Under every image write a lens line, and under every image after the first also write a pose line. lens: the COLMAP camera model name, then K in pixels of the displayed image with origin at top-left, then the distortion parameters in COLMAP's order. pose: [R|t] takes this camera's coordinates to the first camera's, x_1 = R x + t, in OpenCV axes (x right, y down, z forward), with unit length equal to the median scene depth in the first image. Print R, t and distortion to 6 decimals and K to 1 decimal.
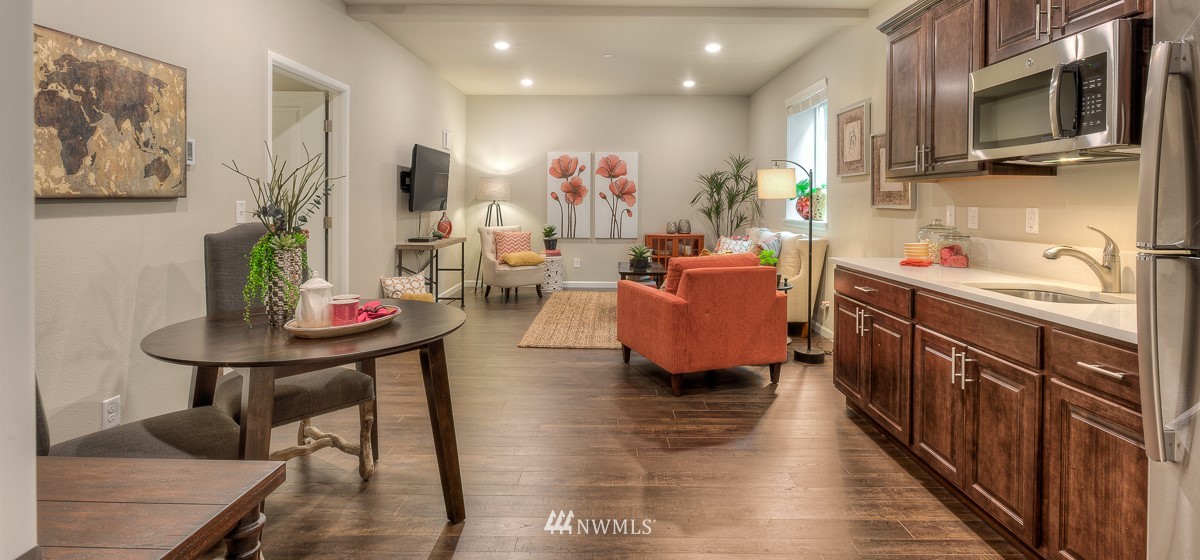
lens RADIAL K [[568.9, 0, 610.6], [0, 568.9, 205.6], [0, 0, 1]] dist [-0.007745, -0.000214]
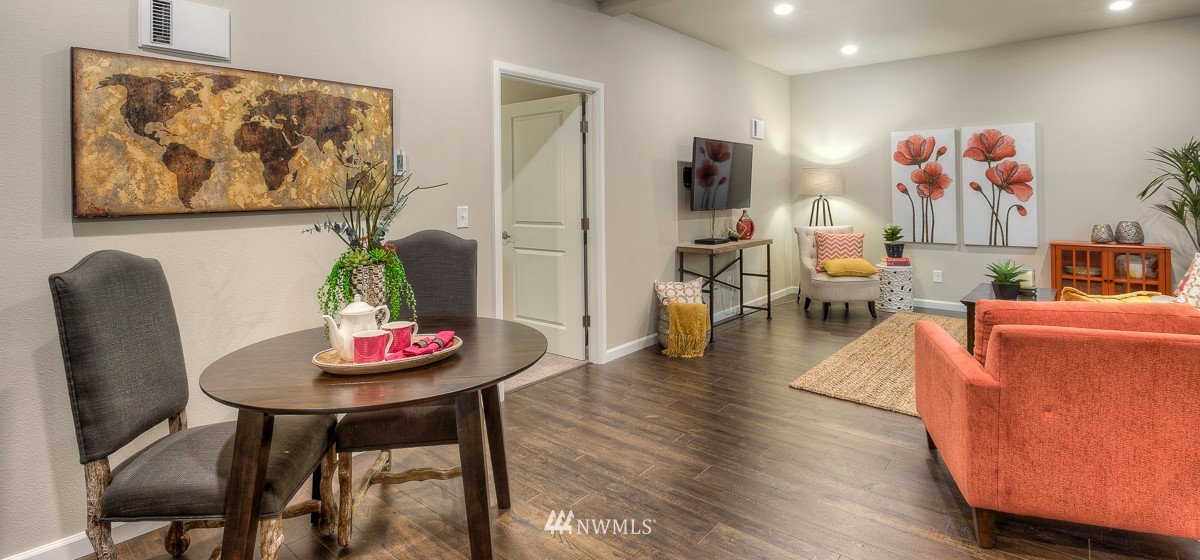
lens RADIAL K [[563.7, 0, 599.5], [0, 563.7, 184.4], [0, 0, 1]] dist [-0.005297, -0.000058]
pose [[0.760036, -0.024718, -0.649410, 0.130680], [0.011587, 0.999633, -0.024486, -0.011969], [0.649777, 0.011086, 0.760044, 0.210487]]
